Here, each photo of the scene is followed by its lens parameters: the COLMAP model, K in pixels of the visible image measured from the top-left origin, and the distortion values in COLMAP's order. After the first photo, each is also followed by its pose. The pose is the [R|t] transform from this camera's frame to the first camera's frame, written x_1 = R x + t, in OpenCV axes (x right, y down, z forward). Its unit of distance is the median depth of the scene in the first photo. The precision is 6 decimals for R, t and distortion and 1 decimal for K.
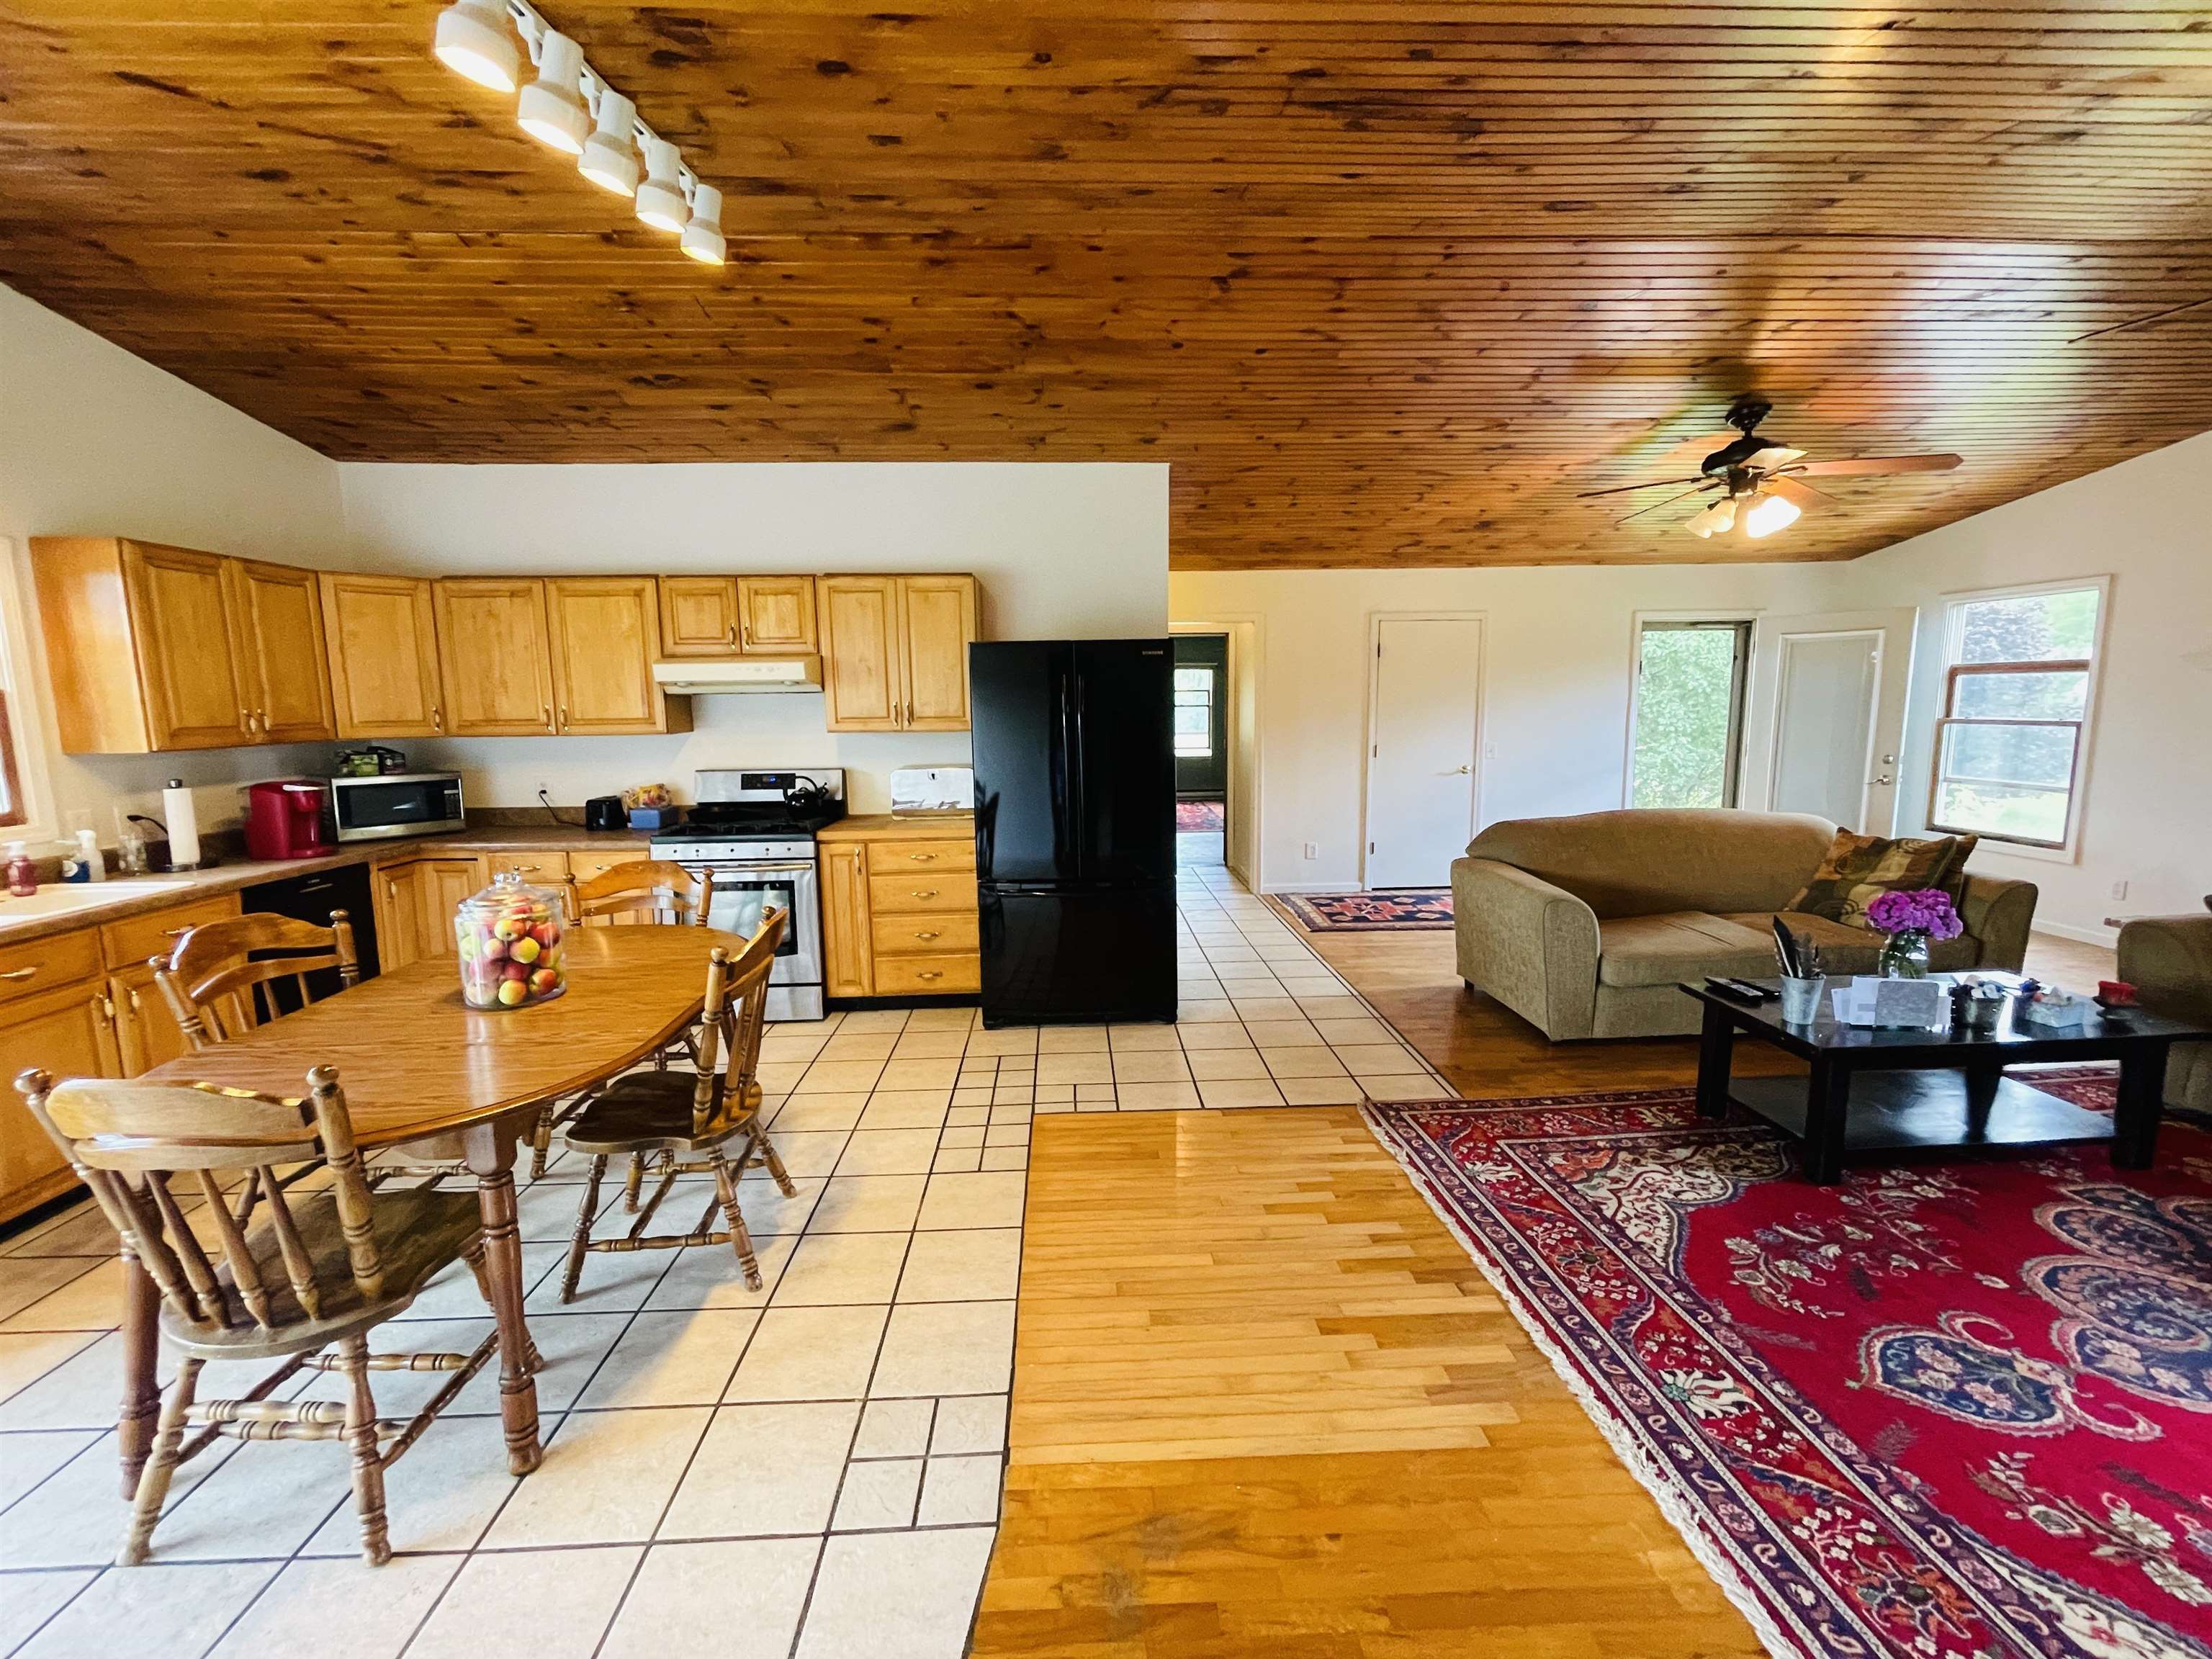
lens RADIAL K [[891.8, 0, 1100.6], [0, 891.8, 820.0], [0, 0, 1]] dist [-0.013985, 0.006463]
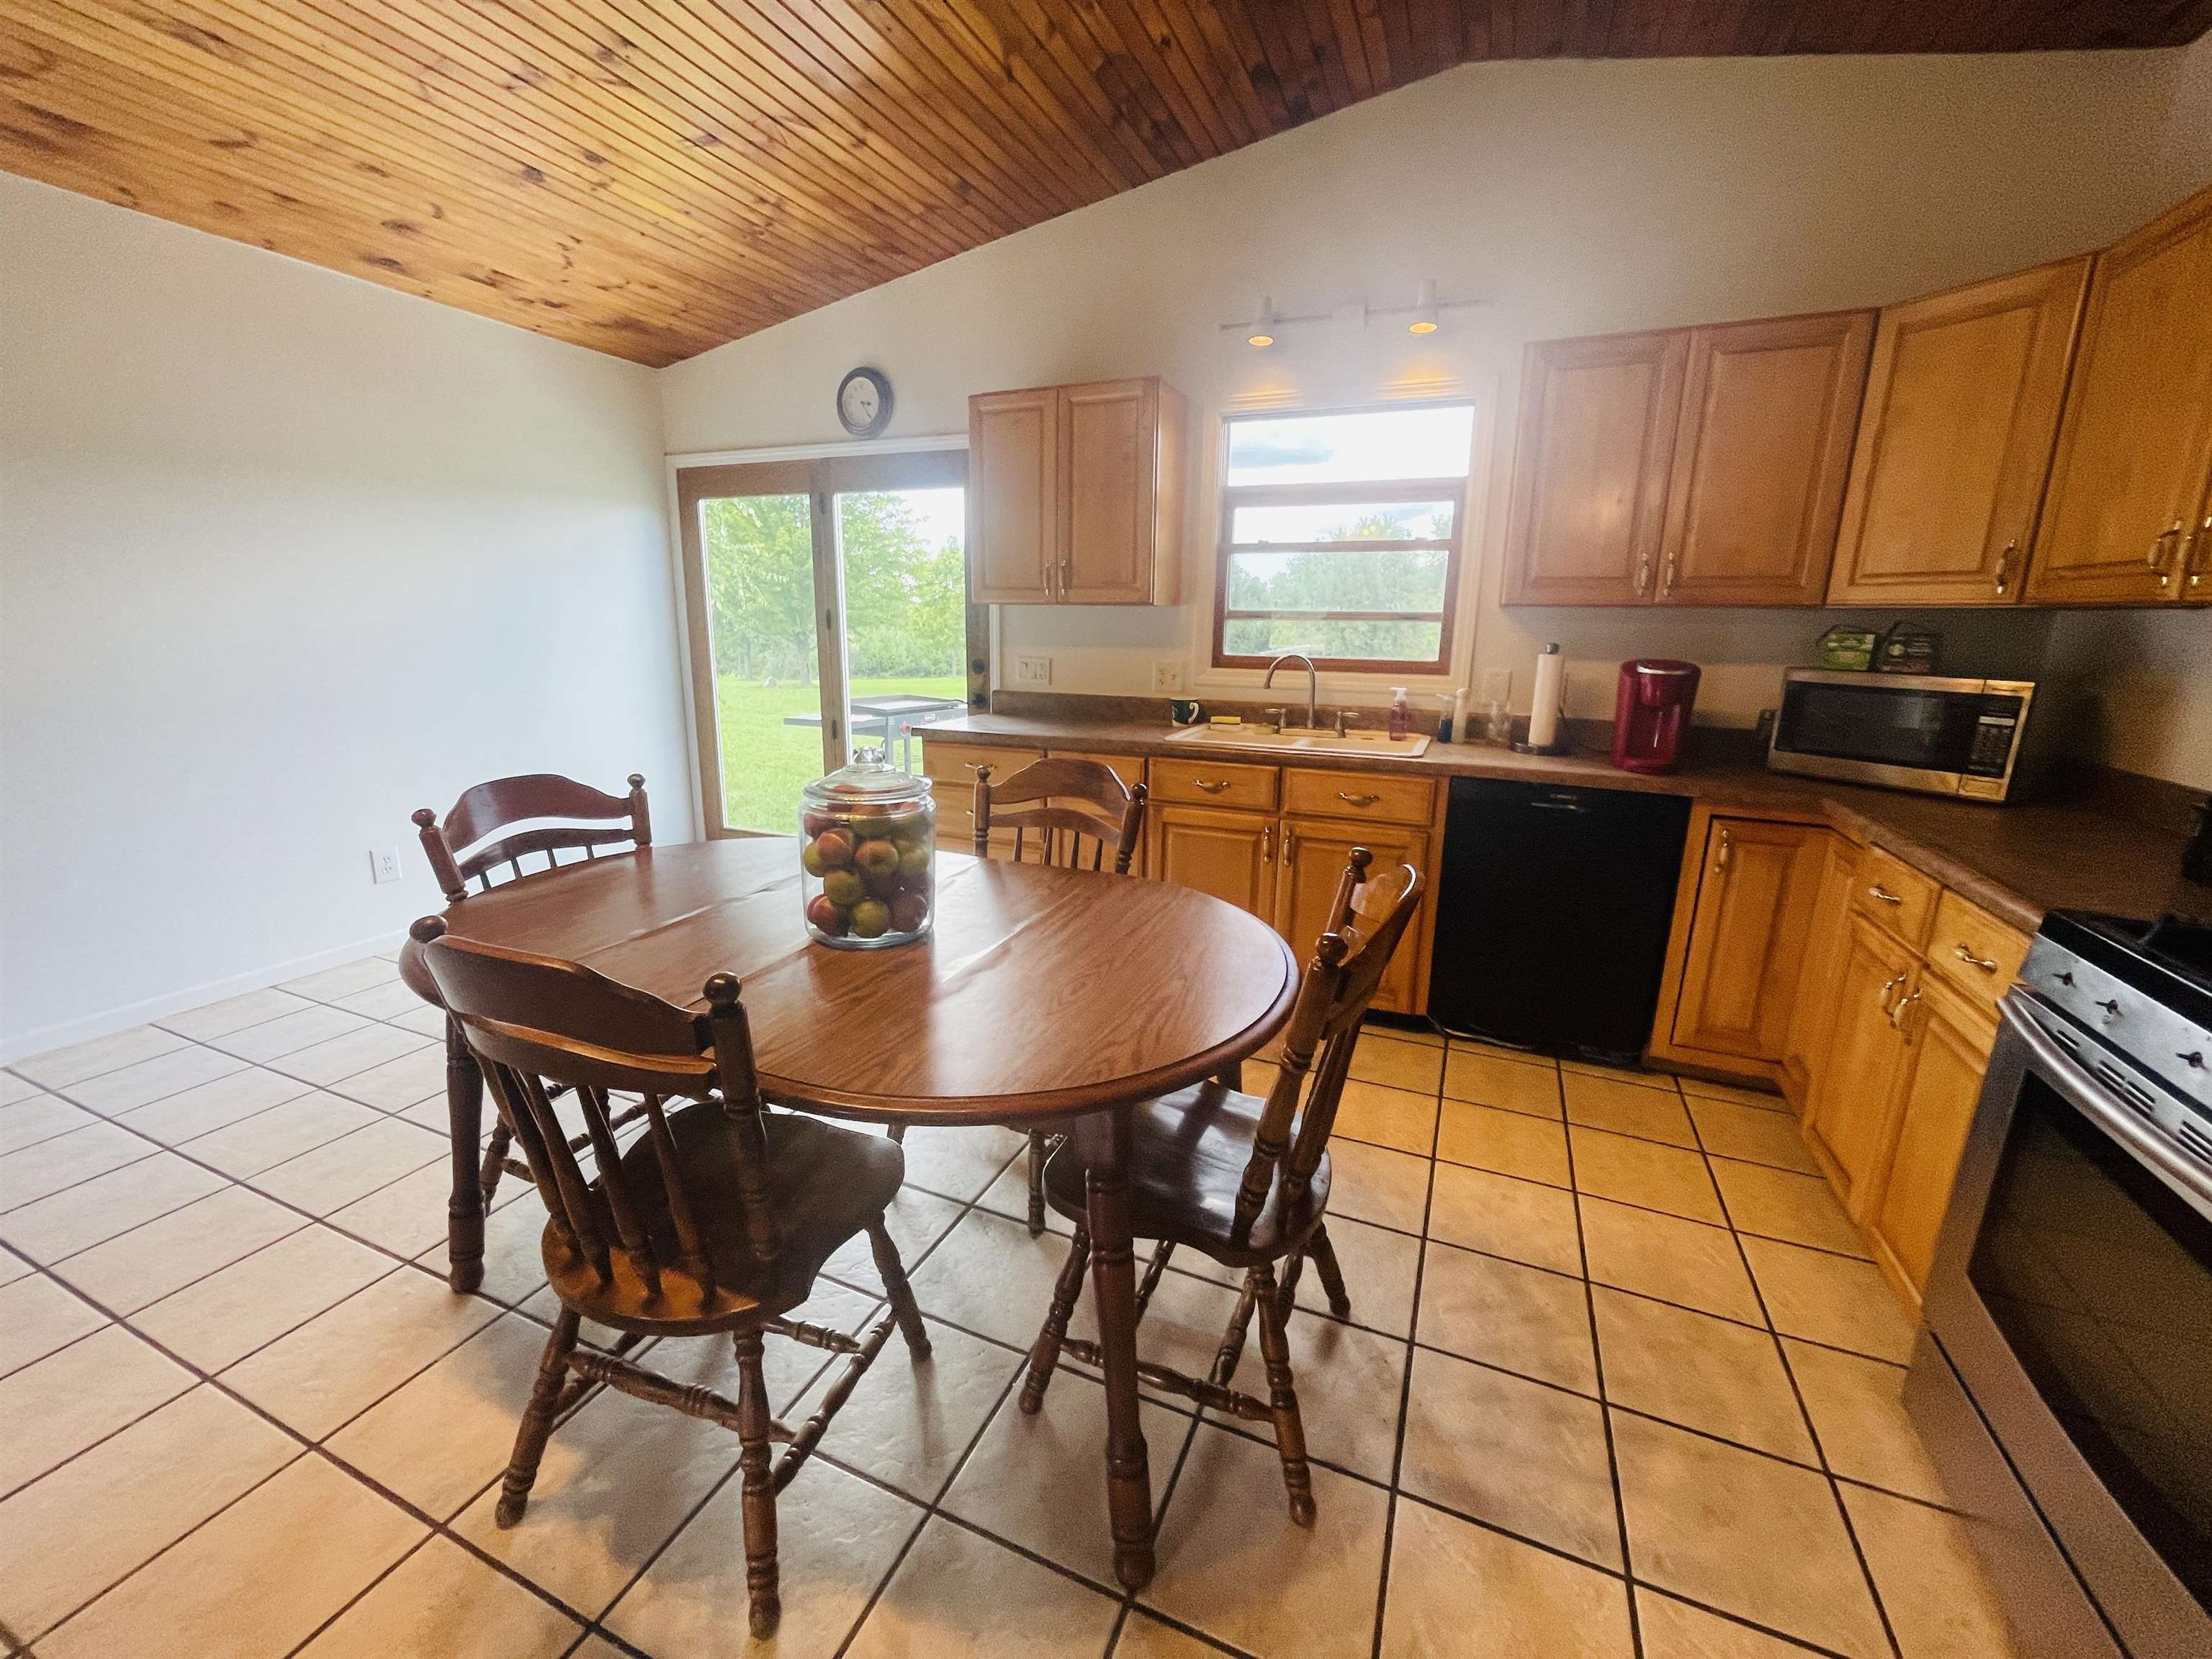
lens RADIAL K [[891.8, 0, 1100.6], [0, 891.8, 820.0], [0, 0, 1]] dist [-0.013985, 0.006463]
pose [[-0.432249, 0.211207, -0.876671, -0.089379], [-0.128017, 0.947965, 0.291503, -0.070218], [0.892621, 0.238231, -0.382719, 0.878909]]
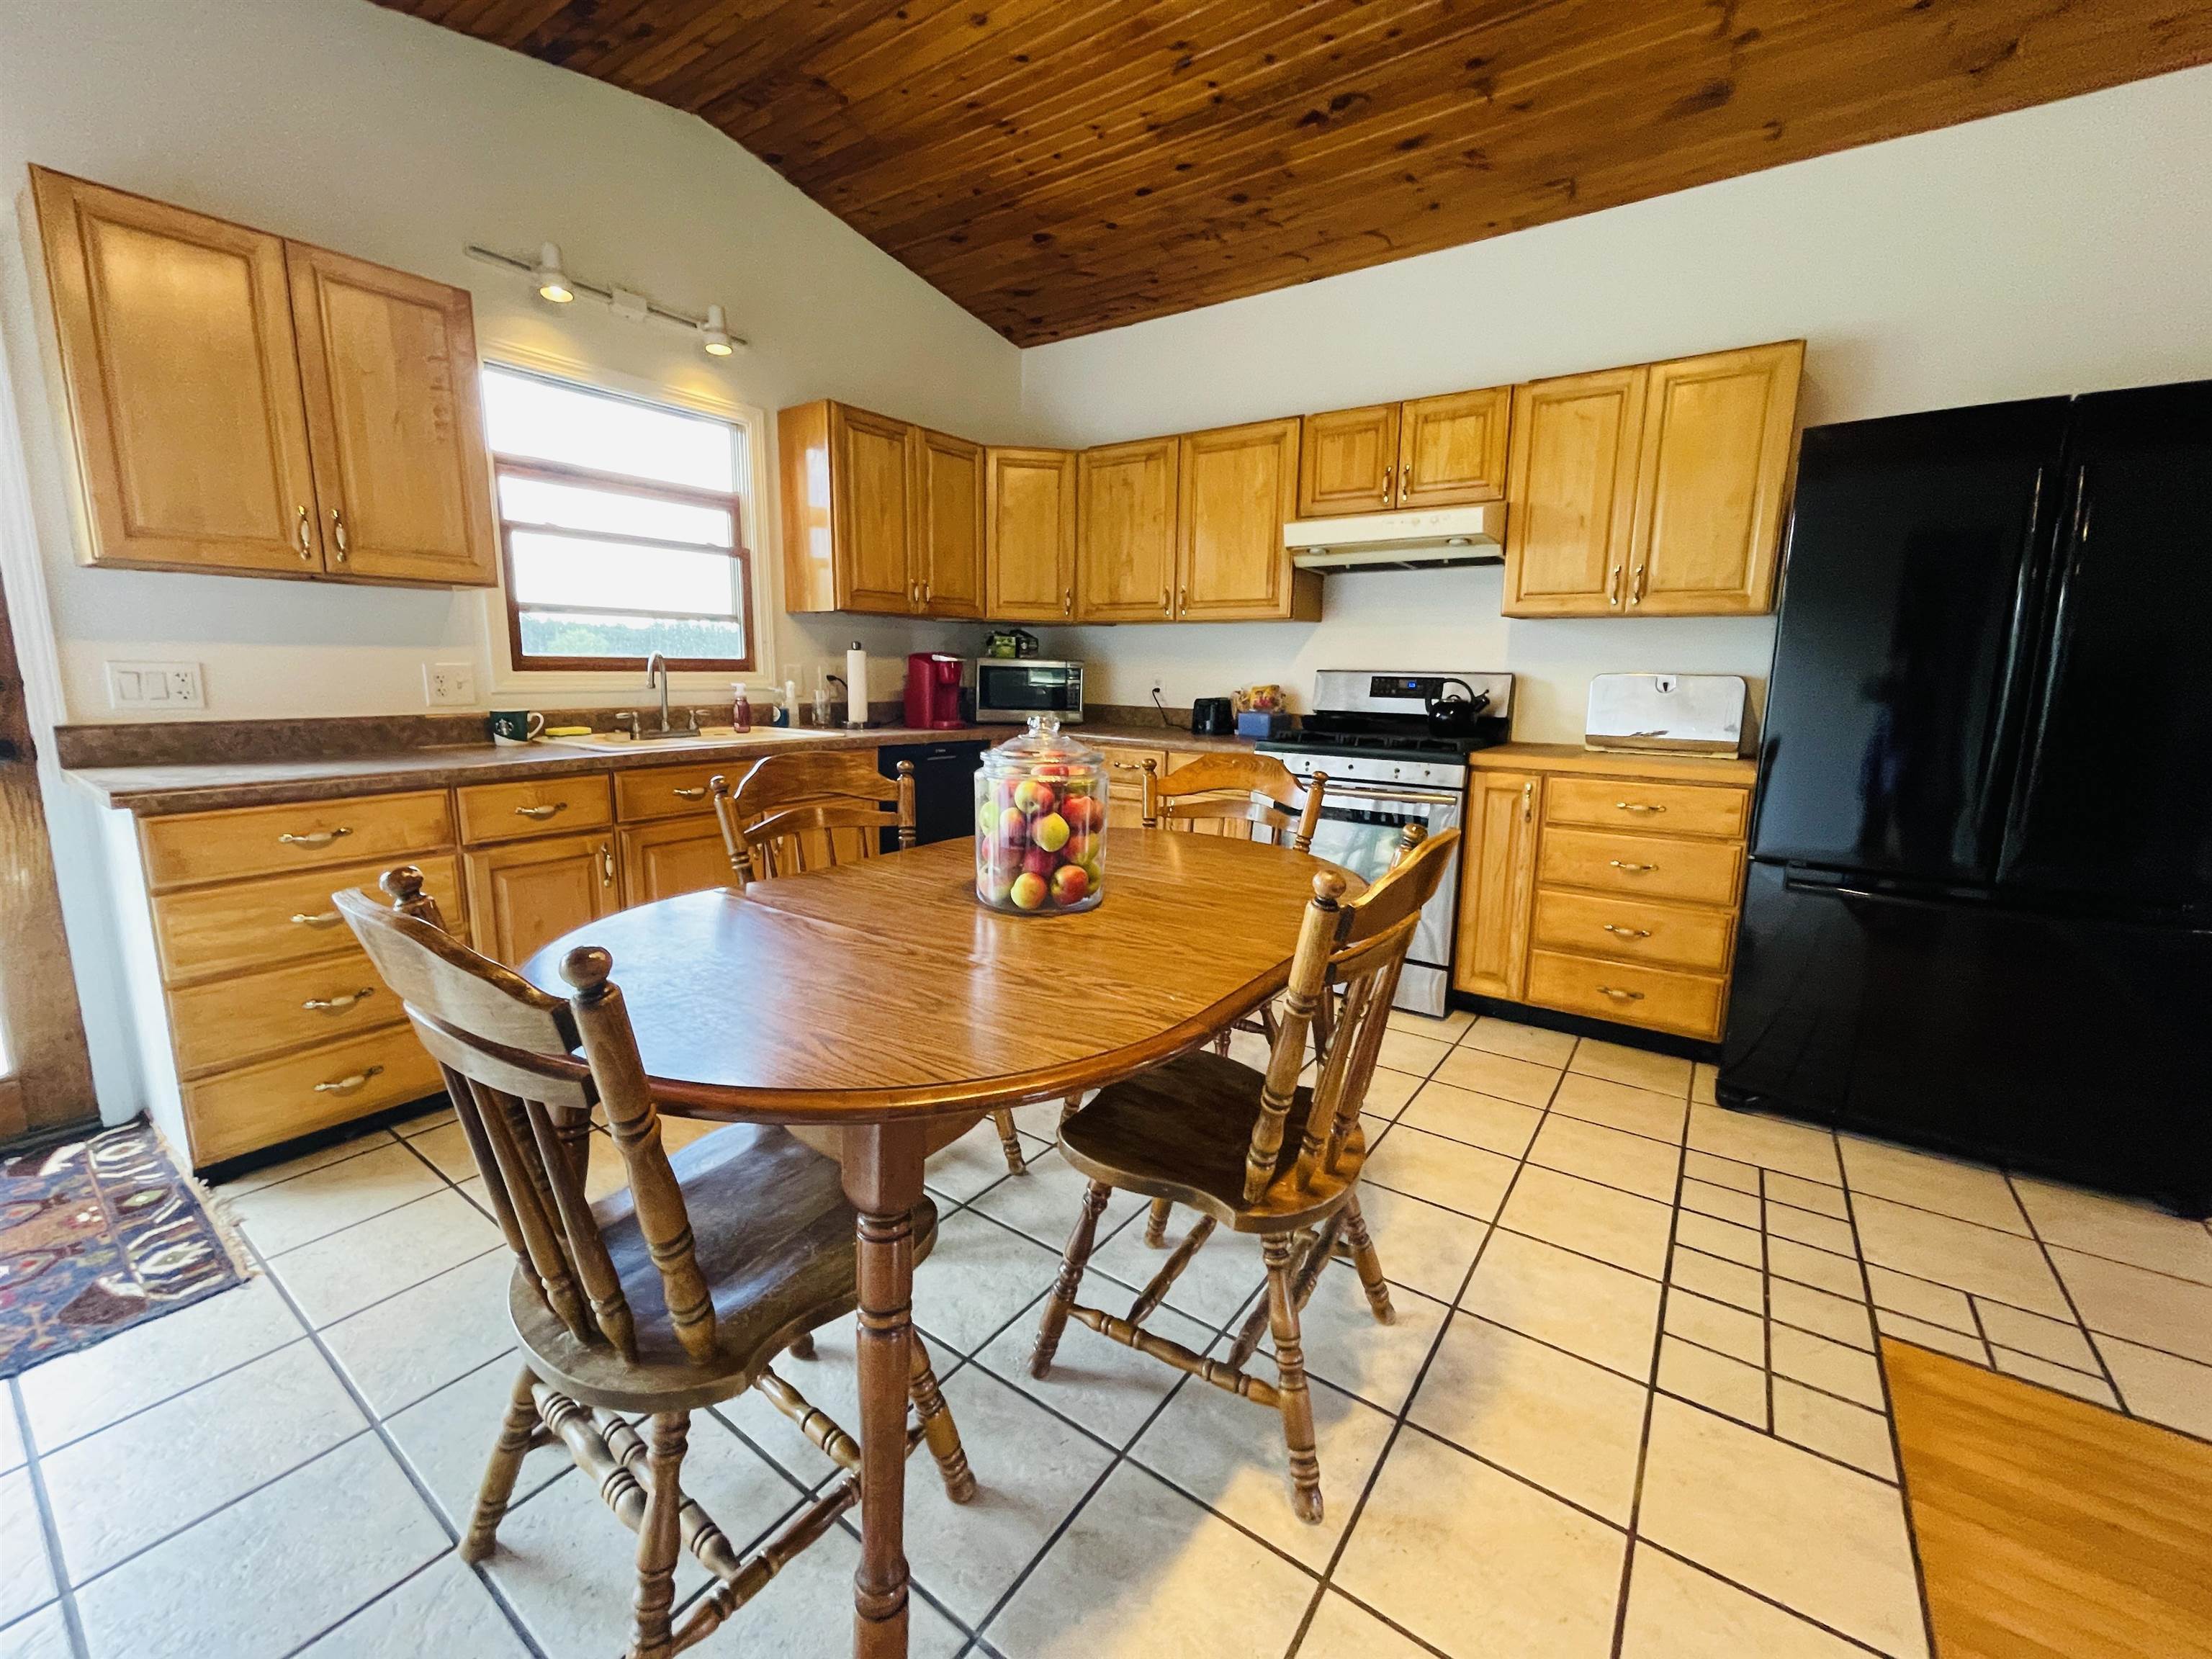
lens RADIAL K [[891.8, 0, 1100.6], [0, 891.8, 820.0], [0, 0, 1]] dist [-0.013985, 0.006463]
pose [[0.788301, 0.127590, -0.601915, -0.133691], [-0.108044, 0.991768, 0.068728, 0.053667], [0.605729, 0.010855, 0.795597, 0.299505]]
